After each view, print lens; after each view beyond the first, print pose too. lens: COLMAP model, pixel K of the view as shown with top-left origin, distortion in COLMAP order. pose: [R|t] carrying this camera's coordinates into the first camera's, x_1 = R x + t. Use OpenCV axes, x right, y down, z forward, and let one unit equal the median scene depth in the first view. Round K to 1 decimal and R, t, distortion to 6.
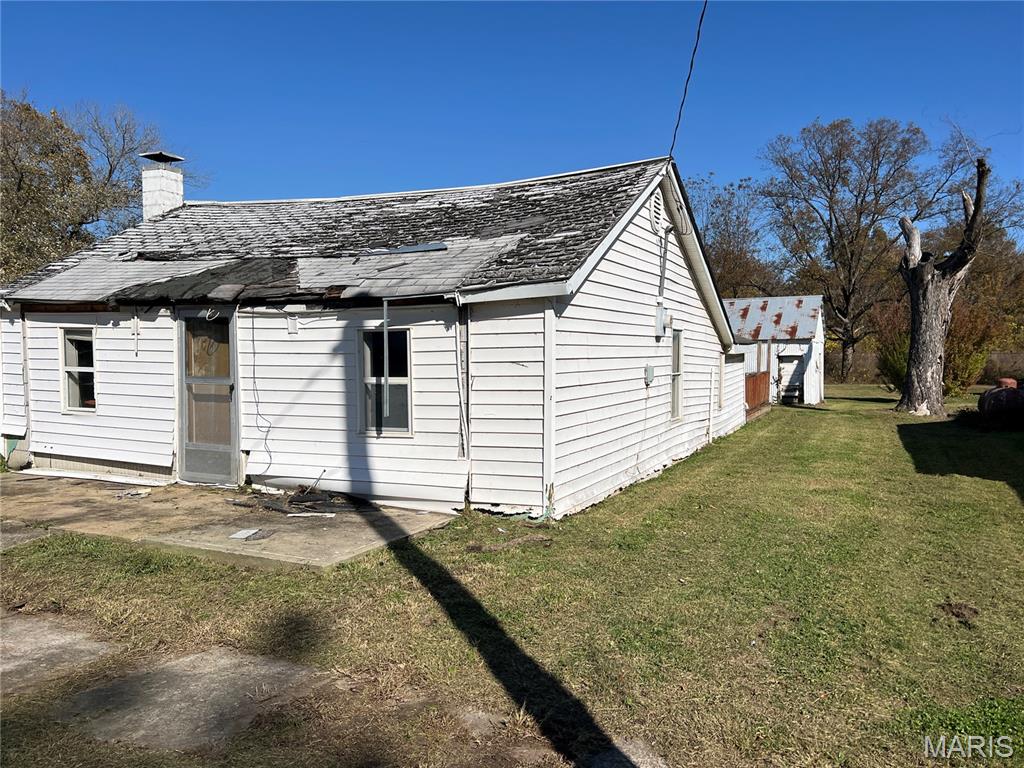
lens RADIAL K [[773.5, 0, 514.2], [0, 773.5, 382.6], [0, 0, 1]] dist [0.048103, -0.037731]
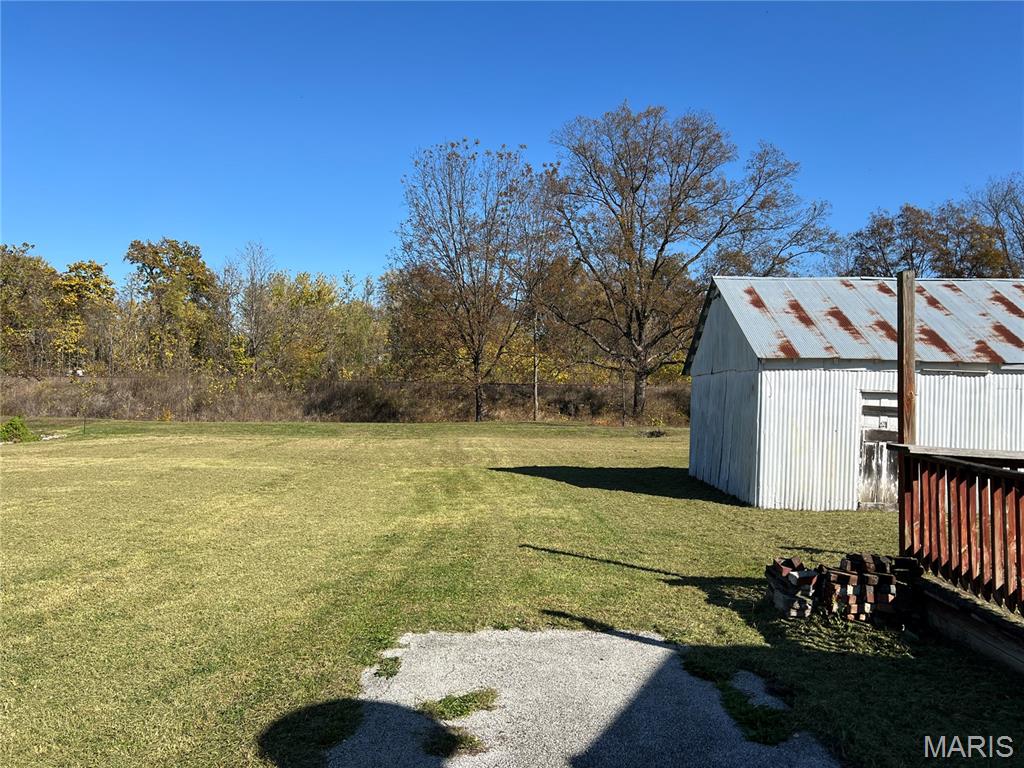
lens RADIAL K [[773.5, 0, 516.2], [0, 773.5, 384.6], [0, 0, 1]] dist [0.048103, -0.037731]
pose [[0.896763, 0.011791, 0.442353, -0.551978], [0.003227, 0.999444, -0.033182, -0.097917], [-0.442499, 0.031184, 0.896227, 2.349225]]
